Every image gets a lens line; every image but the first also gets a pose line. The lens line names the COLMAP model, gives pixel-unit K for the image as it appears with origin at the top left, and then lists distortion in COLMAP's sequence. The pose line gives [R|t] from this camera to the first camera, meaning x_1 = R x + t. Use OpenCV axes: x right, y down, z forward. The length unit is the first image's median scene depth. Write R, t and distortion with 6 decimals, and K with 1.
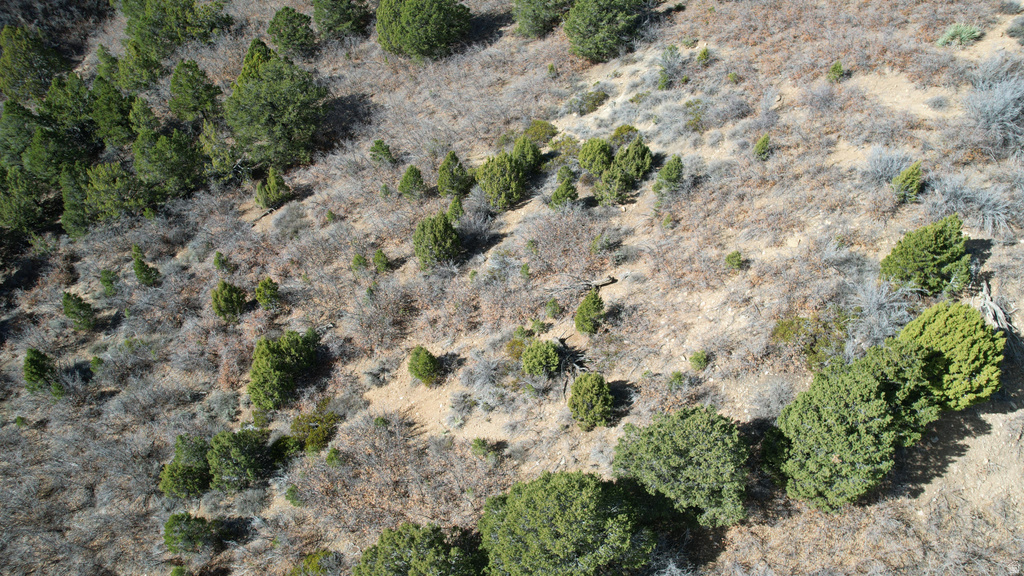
lens RADIAL K [[654.8, 0, 512.4], [0, 654.8, 298.7], [0, 0, 1]] dist [-0.078829, 0.072932]
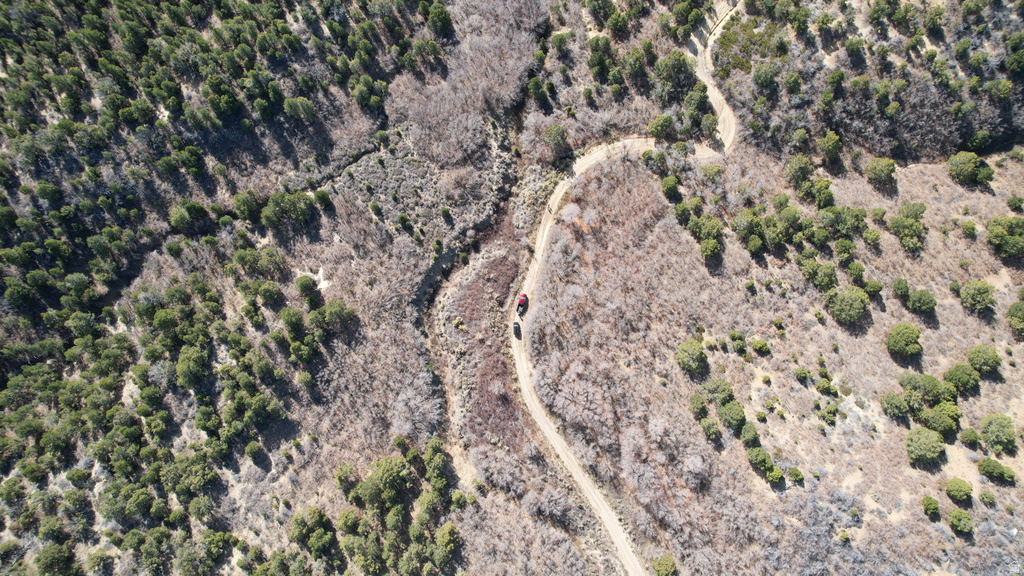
lens RADIAL K [[654.8, 0, 514.1], [0, 654.8, 298.6], [0, 0, 1]] dist [-0.078829, 0.072932]
pose [[0.186953, 0.975311, -0.117546, -0.495076], [-0.680605, 0.214879, 0.700431, -2.074505], [0.708396, -0.050945, 0.703974, -3.590087]]
